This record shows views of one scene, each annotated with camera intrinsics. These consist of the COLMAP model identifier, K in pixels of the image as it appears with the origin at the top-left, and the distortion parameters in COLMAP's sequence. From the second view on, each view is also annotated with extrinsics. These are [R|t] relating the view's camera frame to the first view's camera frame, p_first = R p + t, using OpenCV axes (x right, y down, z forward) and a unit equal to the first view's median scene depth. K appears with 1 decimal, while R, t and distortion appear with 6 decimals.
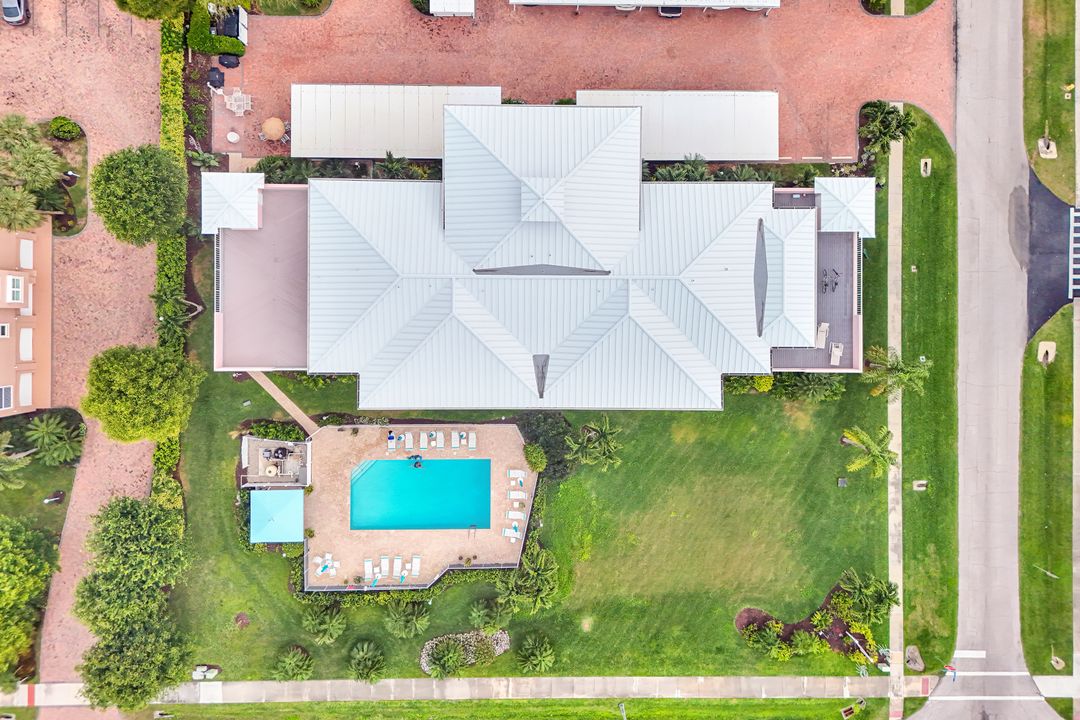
lens RADIAL K [[791.2, 0, 538.9], [0, 791.2, 308.9], [0, 0, 1]] dist [0.092583, -0.091453]
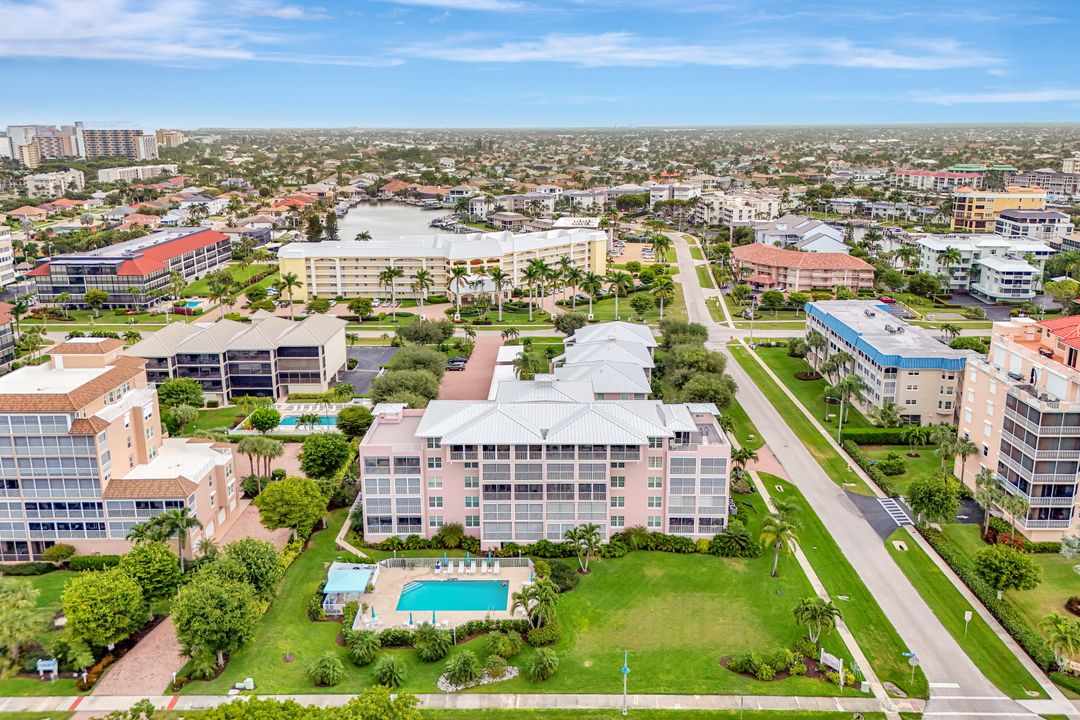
lens RADIAL K [[791.2, 0, 538.9], [0, 791.2, 308.9], [0, 0, 1]] dist [0.092583, -0.091453]
pose [[0.999603, -0.021408, -0.018310, 0.022501], [-0.012754, 0.235604, -0.971765, 1.379802], [0.025118, 0.971613, 0.235238, 0.245653]]
